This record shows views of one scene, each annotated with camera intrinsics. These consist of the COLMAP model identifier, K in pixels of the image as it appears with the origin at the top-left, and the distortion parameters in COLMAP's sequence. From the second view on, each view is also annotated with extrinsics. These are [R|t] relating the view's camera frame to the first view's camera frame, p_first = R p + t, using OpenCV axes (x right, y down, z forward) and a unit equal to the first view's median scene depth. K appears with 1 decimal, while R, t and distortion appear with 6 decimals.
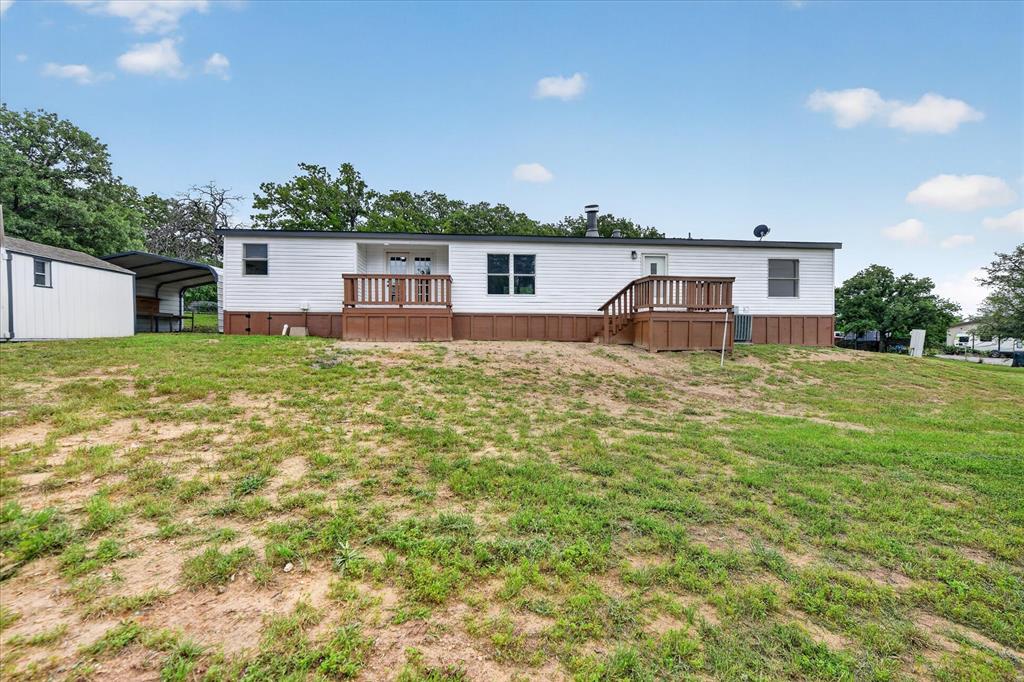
lens RADIAL K [[409.1, 0, 513.8], [0, 409.1, 340.3], [0, 0, 1]] dist [-0.007895, -0.000753]
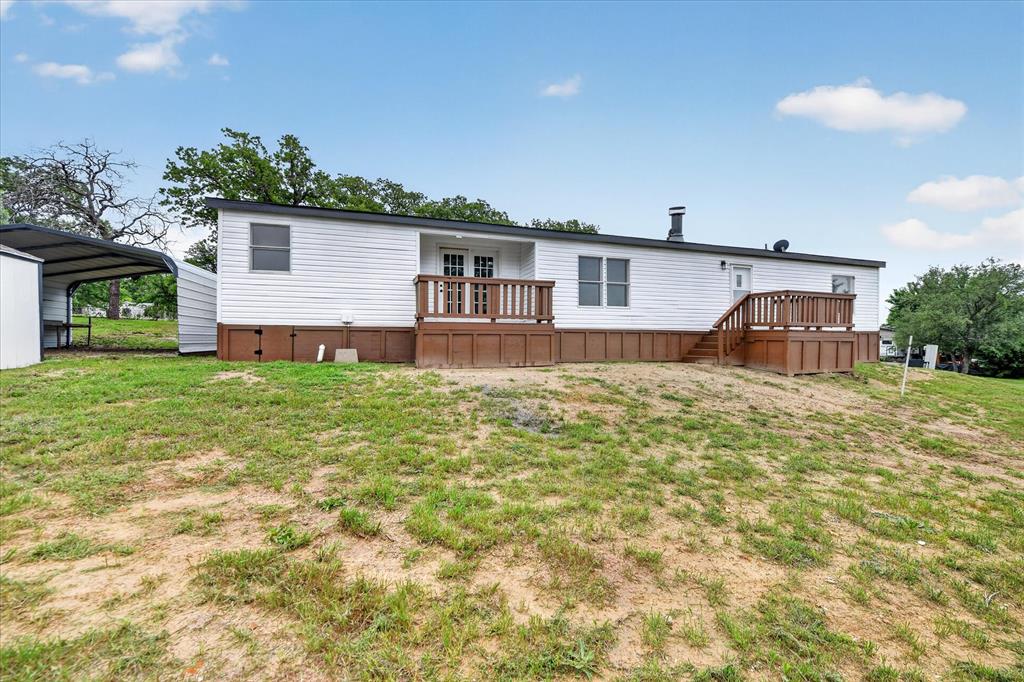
lens RADIAL K [[409.1, 0, 511.2], [0, 409.1, 339.8], [0, 0, 1]] dist [-0.007895, -0.000753]
pose [[0.971666, -0.000541, 0.236359, -0.381469], [0.002489, 0.999965, -0.007942, -0.037956], [-0.236346, 0.008306, 0.971633, 0.237721]]
